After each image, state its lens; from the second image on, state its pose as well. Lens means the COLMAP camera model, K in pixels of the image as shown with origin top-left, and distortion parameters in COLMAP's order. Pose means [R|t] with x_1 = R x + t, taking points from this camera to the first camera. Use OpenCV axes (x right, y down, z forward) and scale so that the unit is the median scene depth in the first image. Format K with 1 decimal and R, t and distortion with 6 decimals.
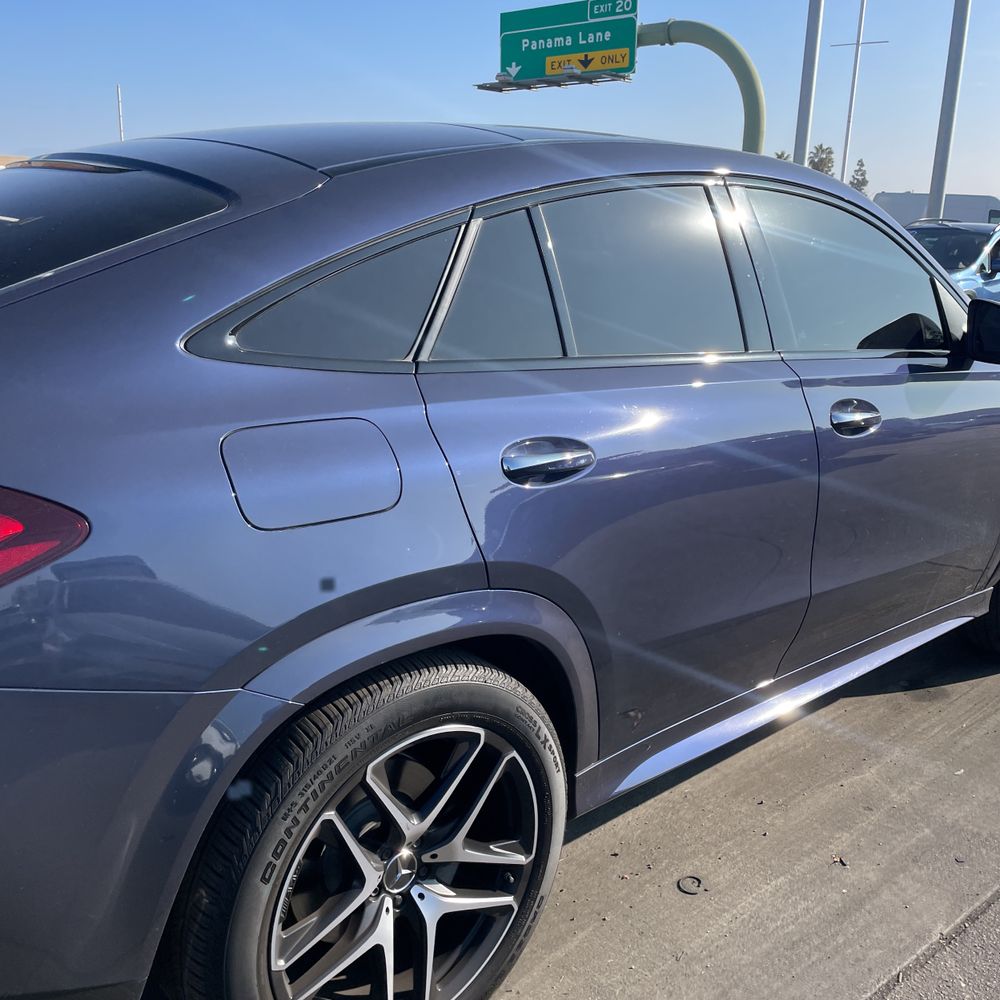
lens RADIAL K [[1007.2, 0, 495.8], [0, 1007.2, 494.1], [0, 0, 1]] dist [0.099300, -0.133840]
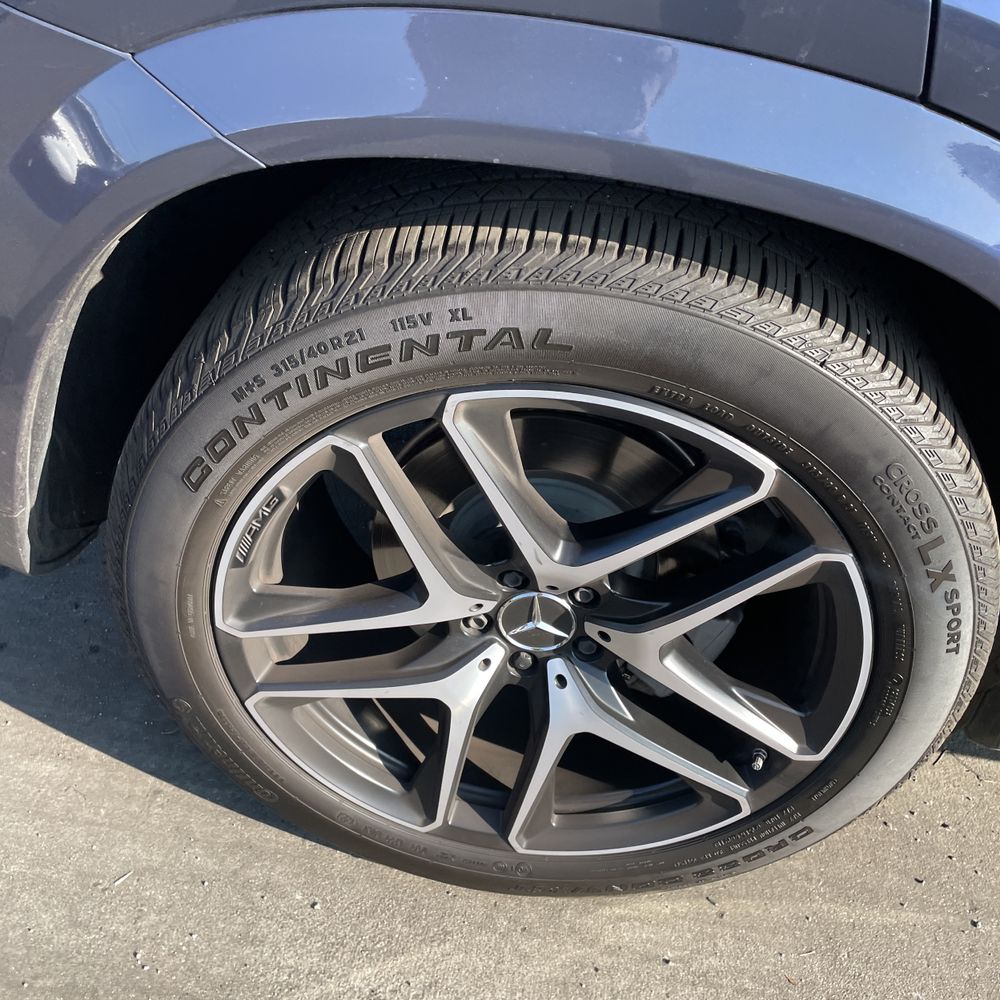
lens RADIAL K [[1007.2, 0, 495.8], [0, 1007.2, 494.1], [0, 0, 1]] dist [0.099300, -0.133840]
pose [[0.680912, 0.503789, -0.531560, 0.134955], [-0.292459, 0.852474, 0.433308, 0.093481], [0.671437, -0.139585, 0.727797, 0.609703]]
